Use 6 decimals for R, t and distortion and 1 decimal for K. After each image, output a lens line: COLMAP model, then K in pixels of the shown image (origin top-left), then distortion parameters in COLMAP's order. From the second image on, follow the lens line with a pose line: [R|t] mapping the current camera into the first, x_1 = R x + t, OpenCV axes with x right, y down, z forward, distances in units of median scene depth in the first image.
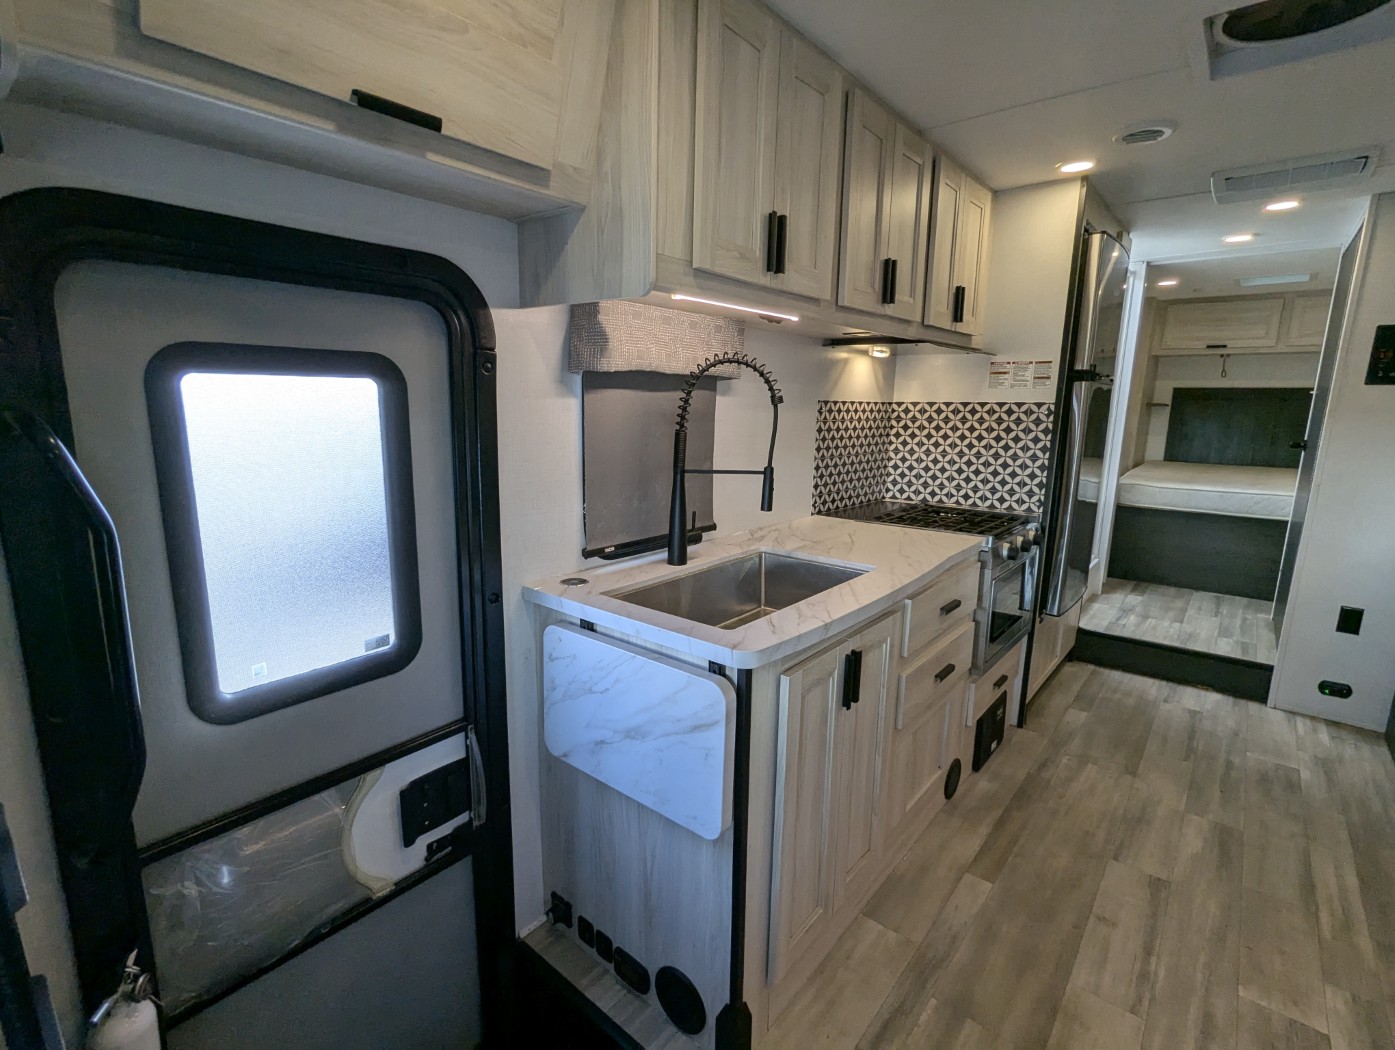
lens RADIAL K [[662.6, 0, 695.8], [0, 662.6, 527.3], [0, 0, 1]] dist [-0.002600, 0.001977]
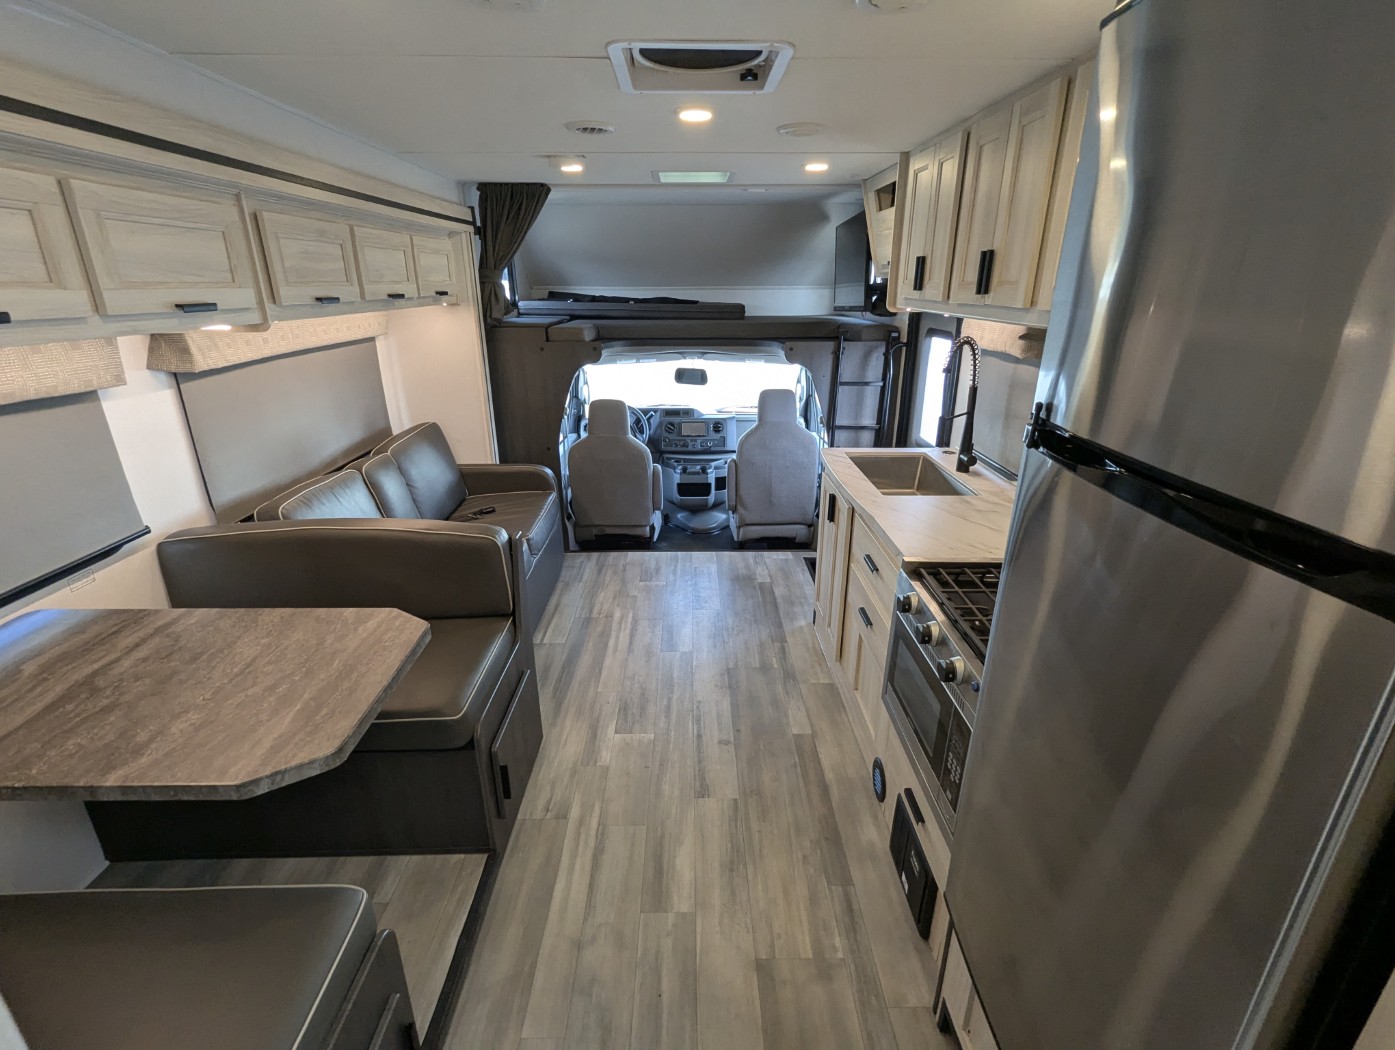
lens RADIAL K [[655.6, 0, 697.1], [0, 655.6, 525.5], [0, 0, 1]] dist [-0.000413, 0.000307]
pose [[-0.758371, 0.214576, -0.615493, 0.964092], [-0.136907, 0.870764, 0.472258, -0.323985], [0.637284, 0.442412, -0.630985, 1.104602]]
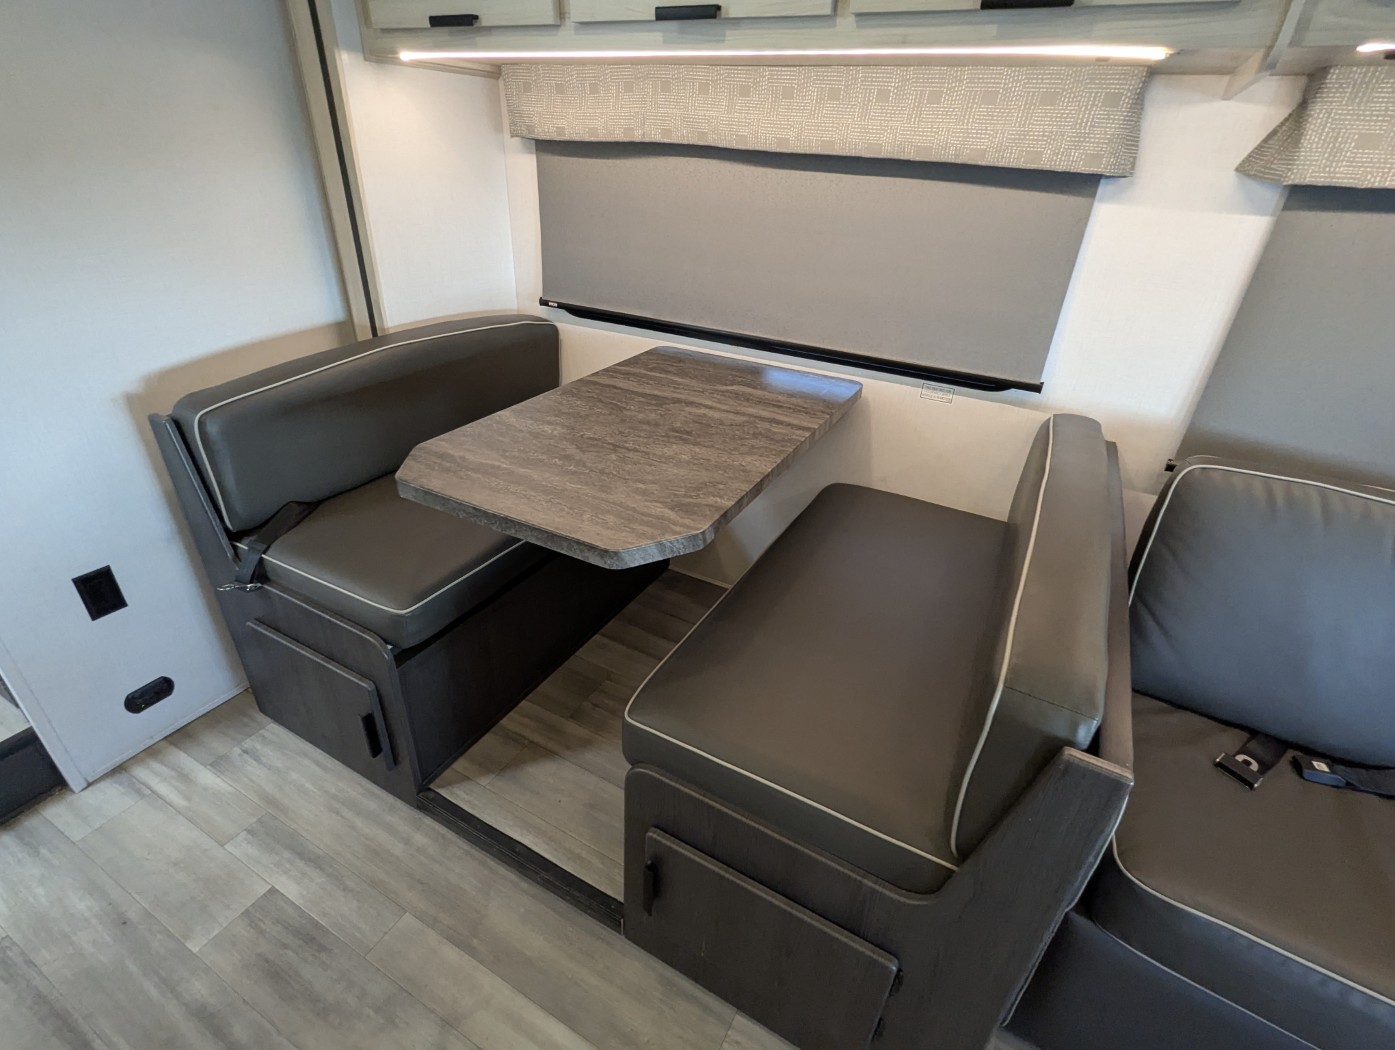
lens RADIAL K [[661.5, 0, 695.5], [0, 661.5, 523.4], [0, 0, 1]] dist [0.000716, 0.000759]
pose [[-0.195267, -0.503019, 0.841928, 0.496134], [0.146411, 0.833882, 0.532169, -0.129532], [-0.969760, 0.227182, -0.089182, 0.598100]]
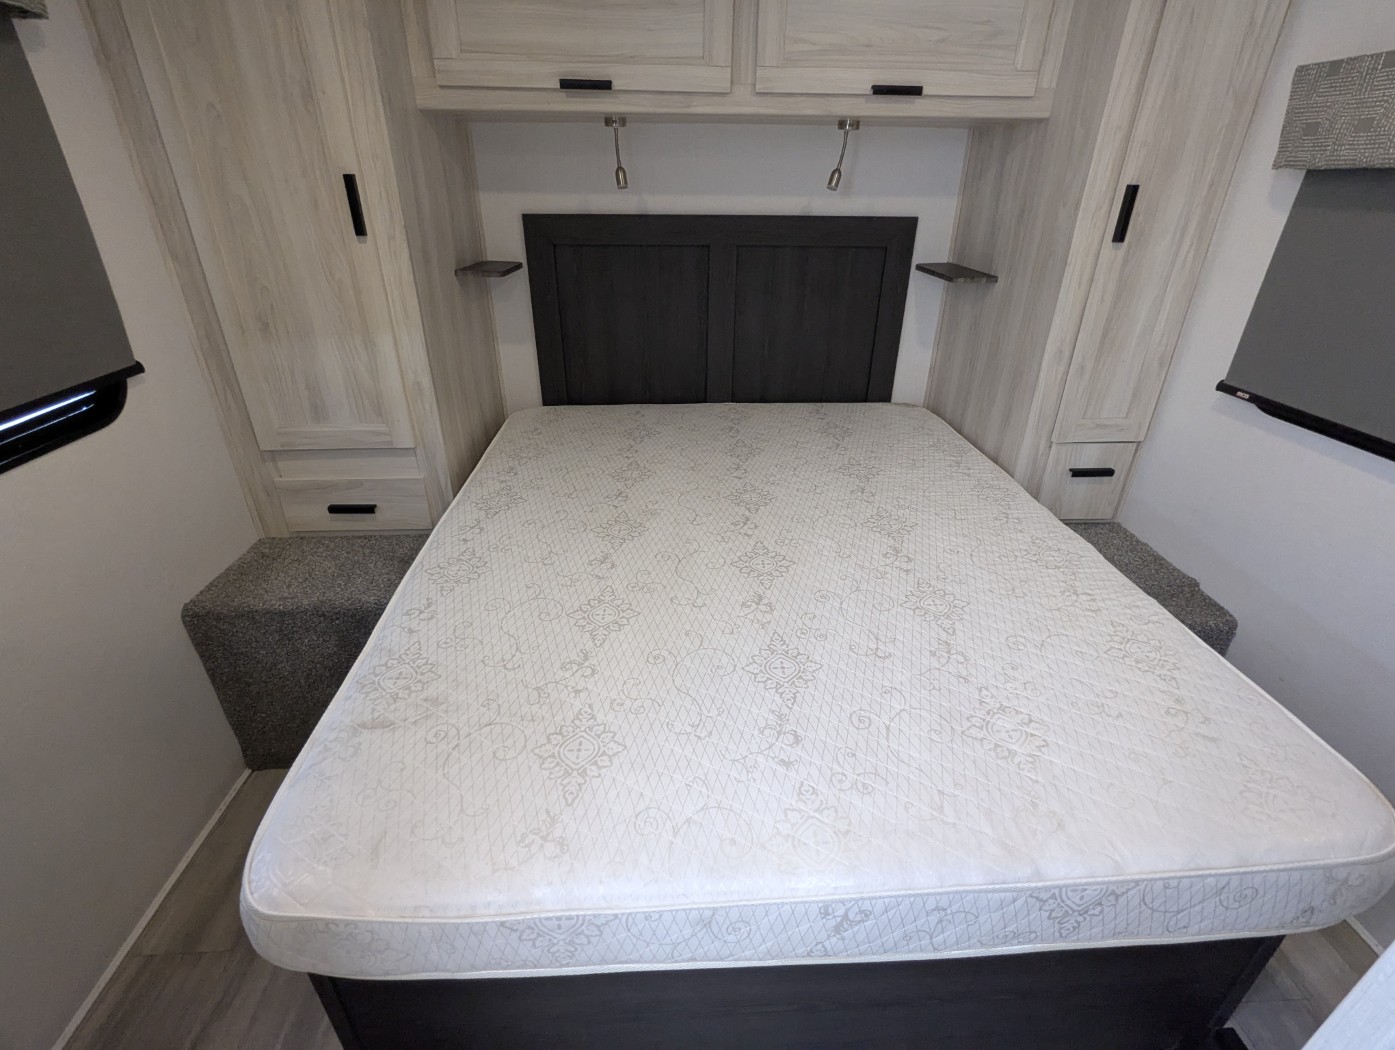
lens RADIAL K [[662.6, 0, 695.8], [0, 662.6, 527.3], [0, 0, 1]] dist [-0.002600, 0.001977]
pose [[0.733487, -0.320077, 0.599623, 1.086138], [0.130082, 0.931980, 0.338366, -0.338674], [-0.667140, -0.170187, 0.725231, 1.340585]]
